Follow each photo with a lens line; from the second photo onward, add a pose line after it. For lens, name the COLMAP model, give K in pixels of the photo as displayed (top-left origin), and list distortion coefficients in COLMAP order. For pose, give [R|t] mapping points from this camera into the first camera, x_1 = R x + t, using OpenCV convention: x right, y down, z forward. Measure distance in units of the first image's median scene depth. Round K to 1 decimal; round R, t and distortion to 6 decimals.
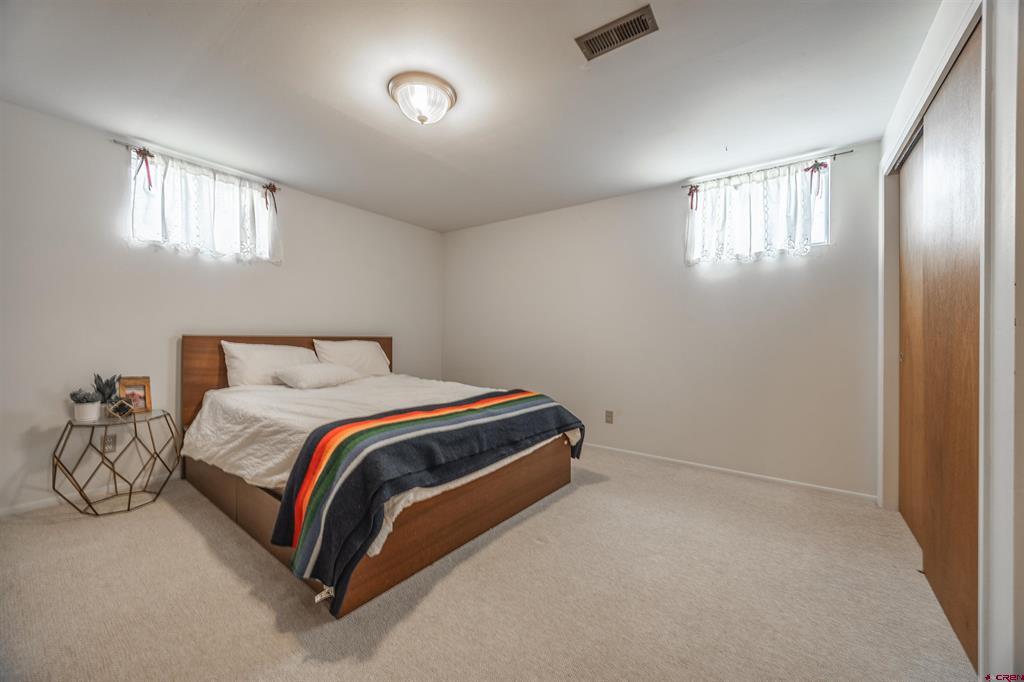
lens RADIAL K [[405.6, 0, 515.5], [0, 405.6, 332.3], [0, 0, 1]] dist [0.001732, 0.000175]
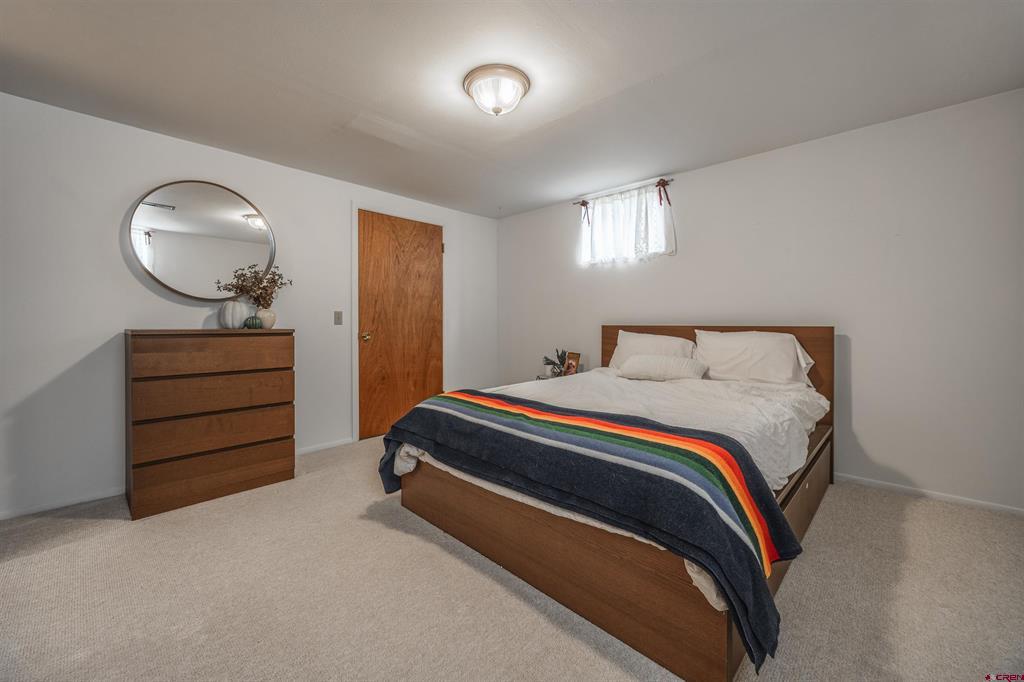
lens RADIAL K [[405.6, 0, 515.5], [0, 405.6, 332.3], [0, 0, 1]] dist [0.001732, 0.000175]
pose [[-0.152571, 0.012393, -0.988215, 0.605221], [0.010531, 0.999885, 0.010913, 0.012933], [0.988236, -0.008741, -0.152684, 0.970143]]
